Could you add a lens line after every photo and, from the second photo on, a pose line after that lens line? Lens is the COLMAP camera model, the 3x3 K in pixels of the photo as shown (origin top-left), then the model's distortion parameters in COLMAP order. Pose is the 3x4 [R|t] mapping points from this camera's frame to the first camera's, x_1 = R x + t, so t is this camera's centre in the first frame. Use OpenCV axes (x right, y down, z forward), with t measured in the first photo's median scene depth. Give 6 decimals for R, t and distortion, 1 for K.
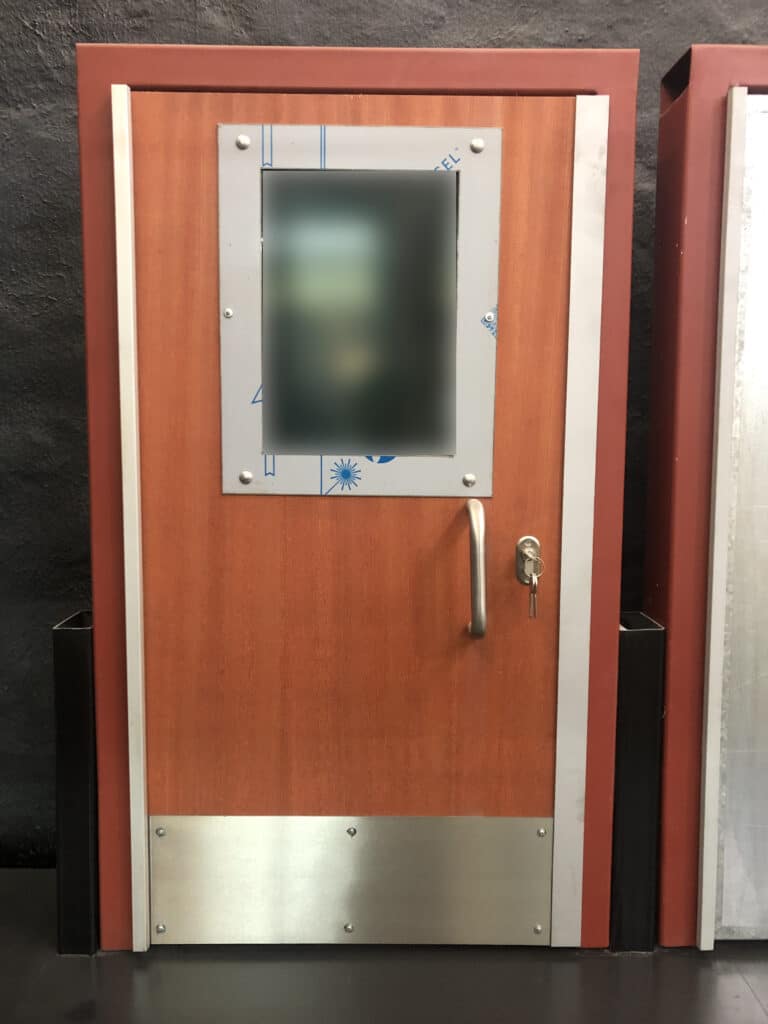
lens RADIAL K [[1699.6, 0, 386.1], [0, 1699.6, 513.9], [0, 0, 1]] dist [0.043163, 0.000000]
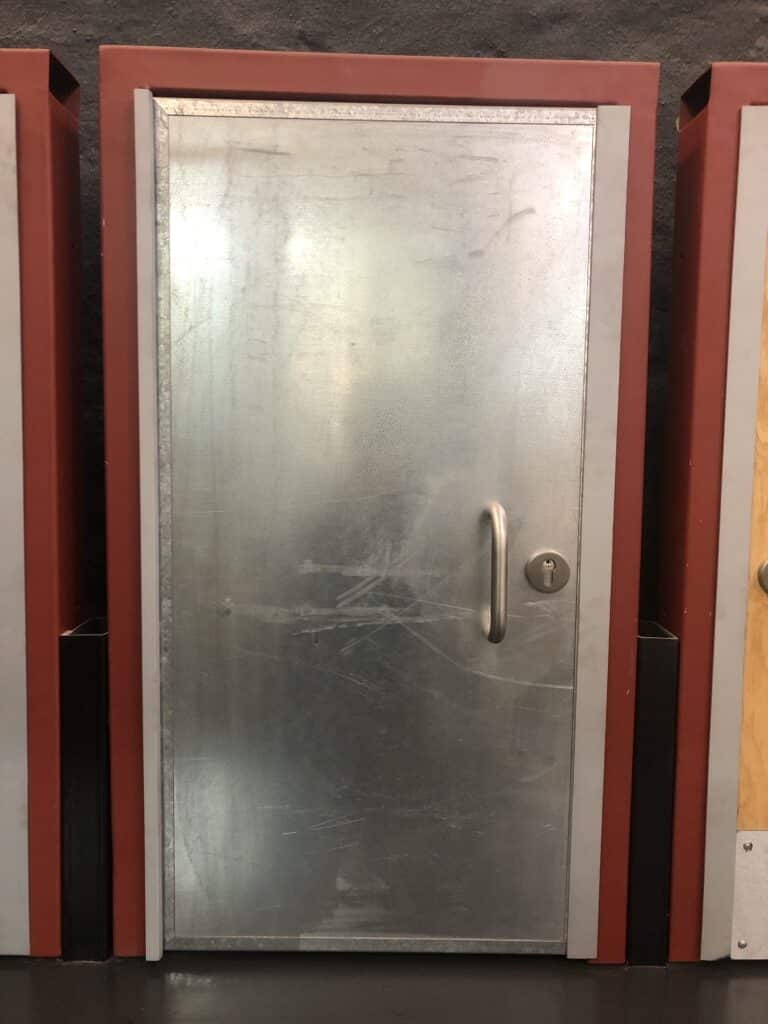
lens RADIAL K [[1699.6, 0, 386.4], [0, 1699.6, 513.7], [0, 0, 1]] dist [0.043163, 0.000000]
pose [[0.999809, 0.014539, -0.013086, 0.303677], [-0.014599, 0.999883, -0.004475, -0.000842], [0.013020, 0.004665, 0.999904, 0.010594]]
